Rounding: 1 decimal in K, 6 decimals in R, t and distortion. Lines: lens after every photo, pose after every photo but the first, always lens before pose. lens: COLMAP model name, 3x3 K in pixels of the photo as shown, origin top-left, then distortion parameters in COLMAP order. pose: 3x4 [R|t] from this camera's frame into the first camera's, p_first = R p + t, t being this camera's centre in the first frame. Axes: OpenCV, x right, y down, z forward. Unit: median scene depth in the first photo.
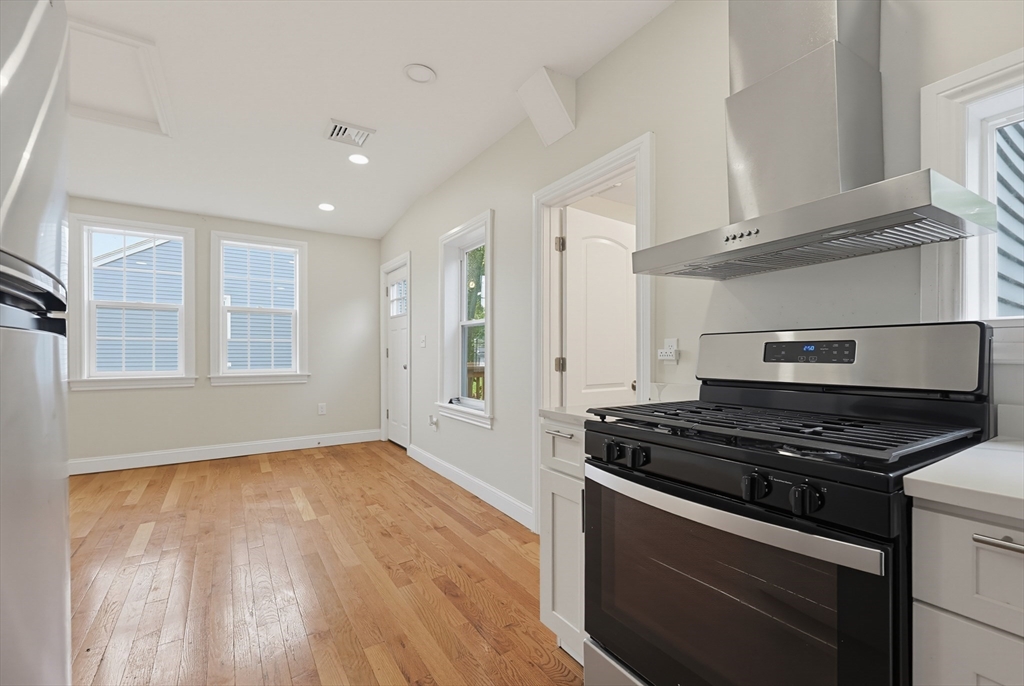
lens RADIAL K [[442.2, 0, 518.4], [0, 442.2, 355.2], [0, 0, 1]] dist [-0.000020, -0.000231]
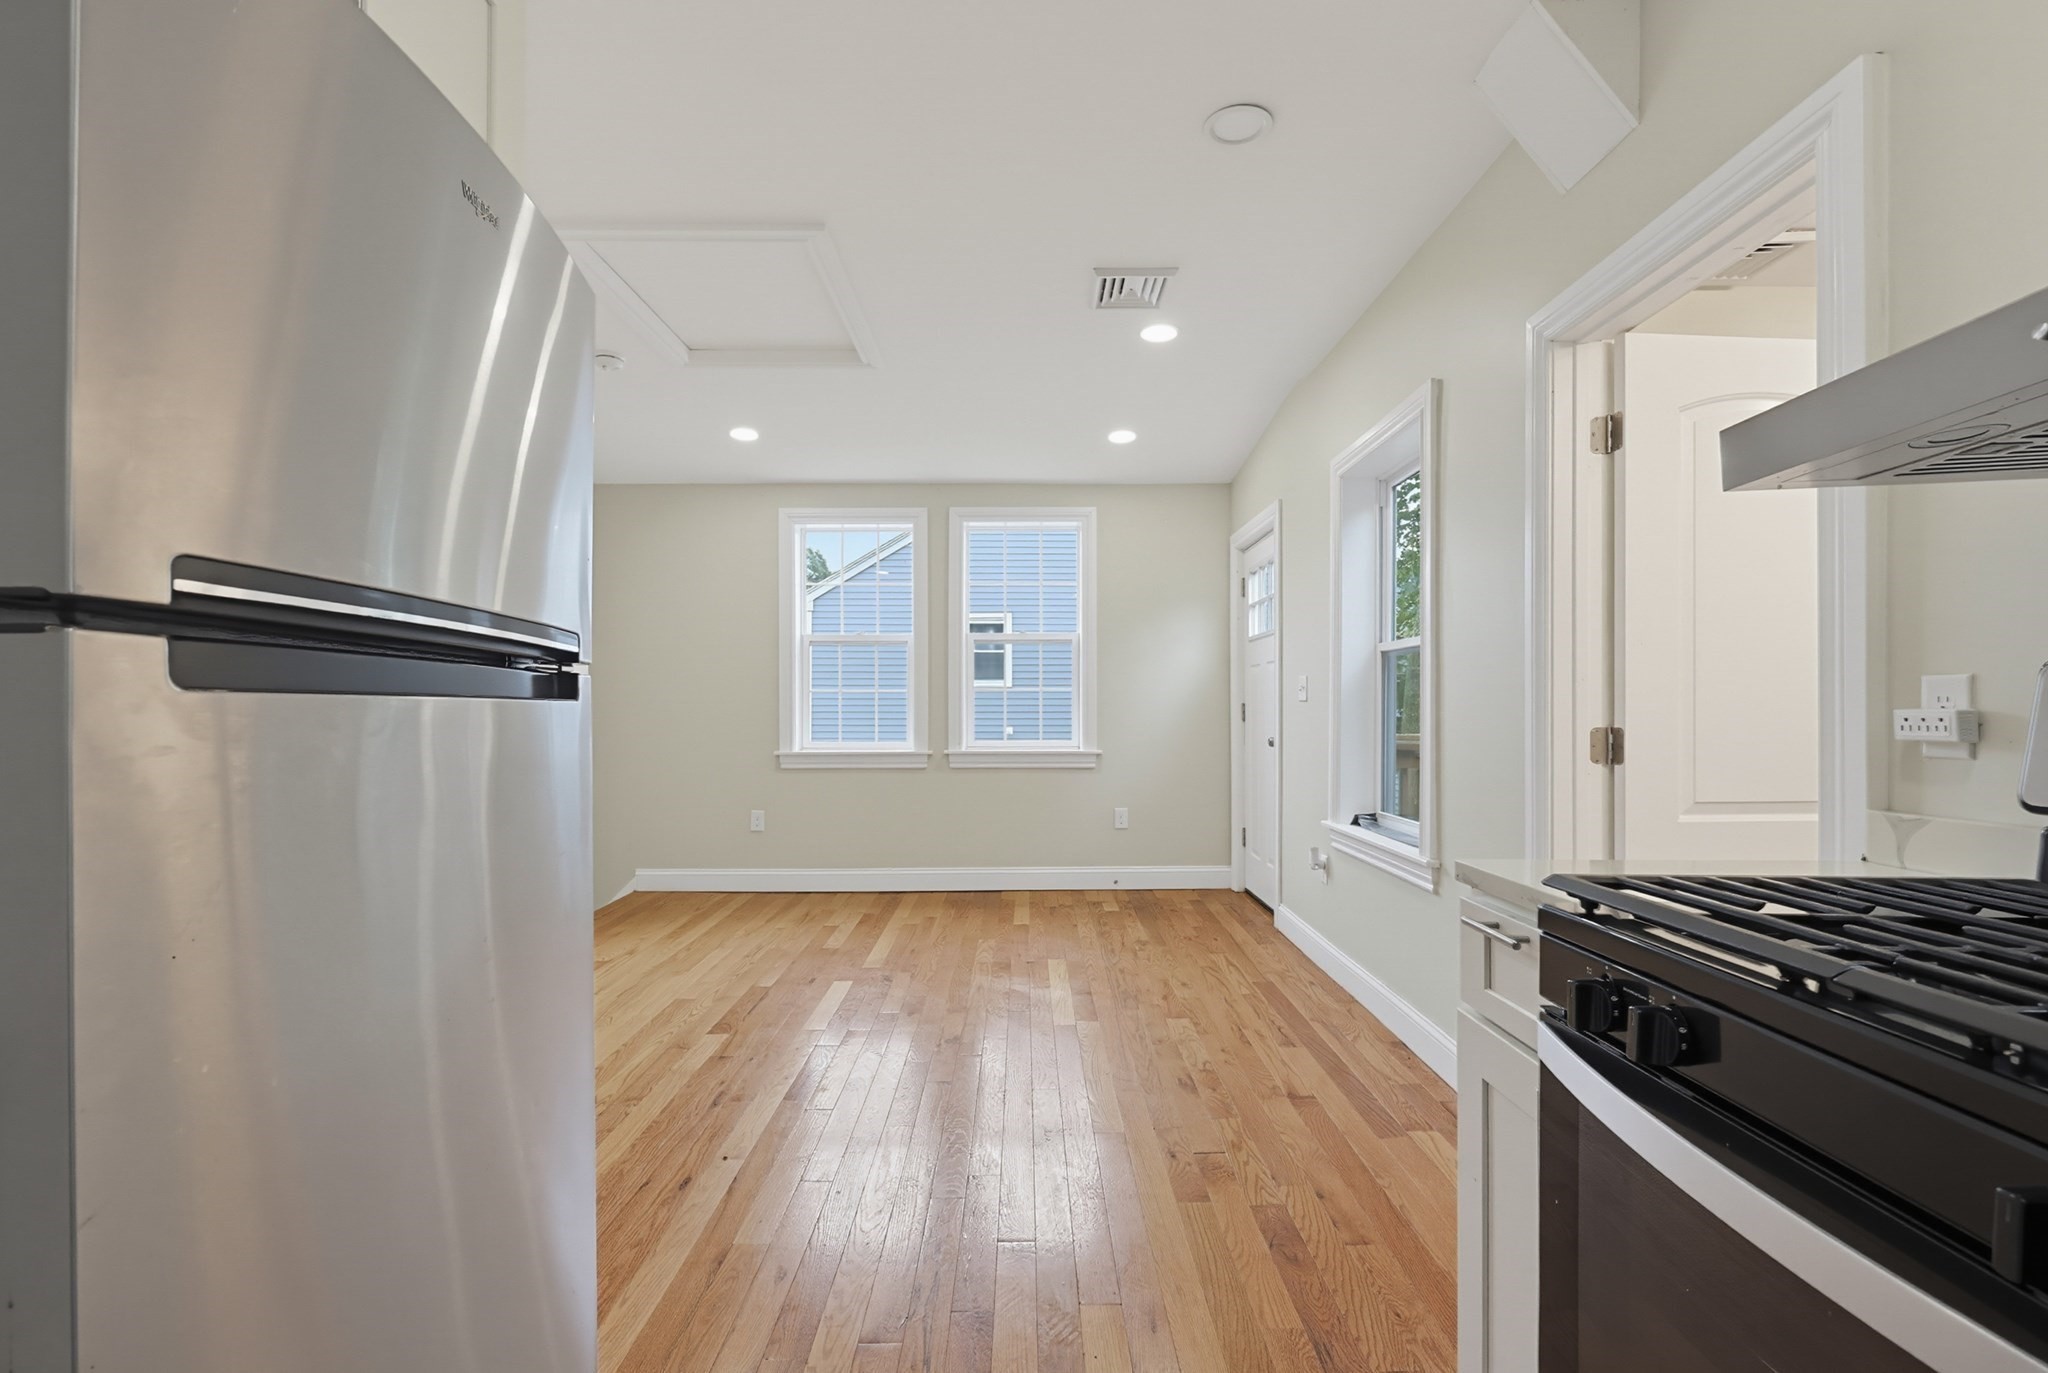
lens RADIAL K [[900.3, 0, 1027.4], [0, 900.3, 711.9], [0, 0, 1]] dist [-0.003605, -0.000540]
pose [[0.836196, -0.000036, -0.548431, 0.074894], [-0.001445, 0.999996, -0.002269, -0.004596], [0.548429, 0.002690, 0.836193, 0.050022]]
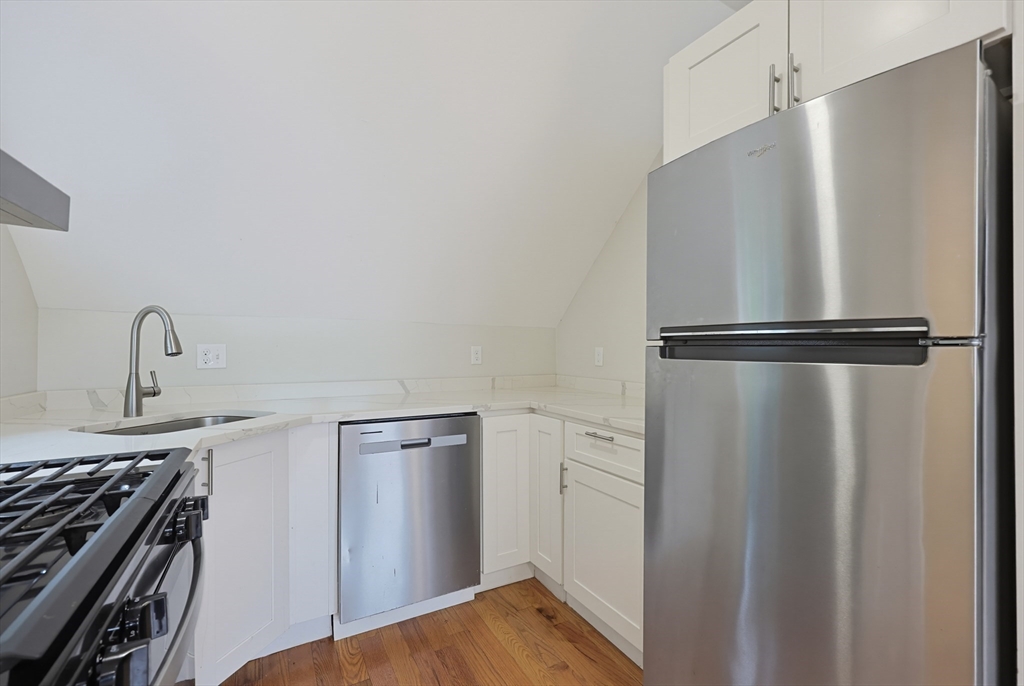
lens RADIAL K [[436.2, 0, 516.7], [0, 436.2, 341.7], [0, 0, 1]] dist [0.004408, 0.000148]
pose [[-0.998973, -0.006820, 0.044789, -0.043719], [-0.007426, 0.999883, -0.013370, -0.016697], [-0.044693, -0.013689, -0.998907, 0.456289]]
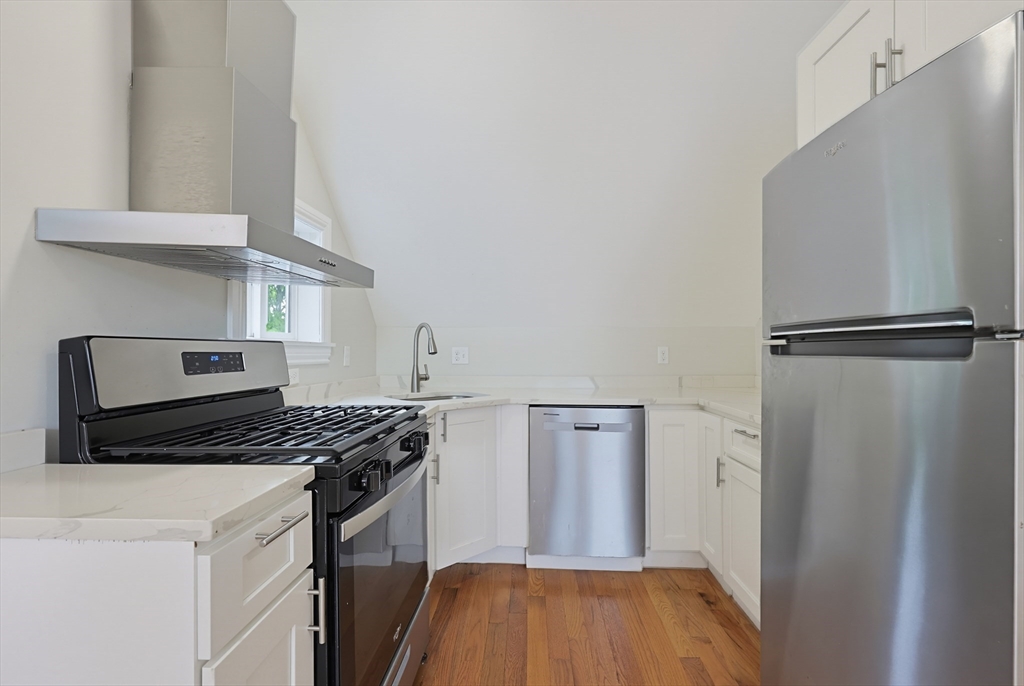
lens RADIAL K [[439.2, 0, 522.3], [0, 439.2, 343.1], [0, 0, 1]] dist [0.000569, 0.000059]
pose [[-0.829530, 0.006399, 0.558426, -0.176186], [-0.001891, 0.999896, -0.014267, -0.014081], [-0.558459, -0.012891, -0.829432, 0.524242]]
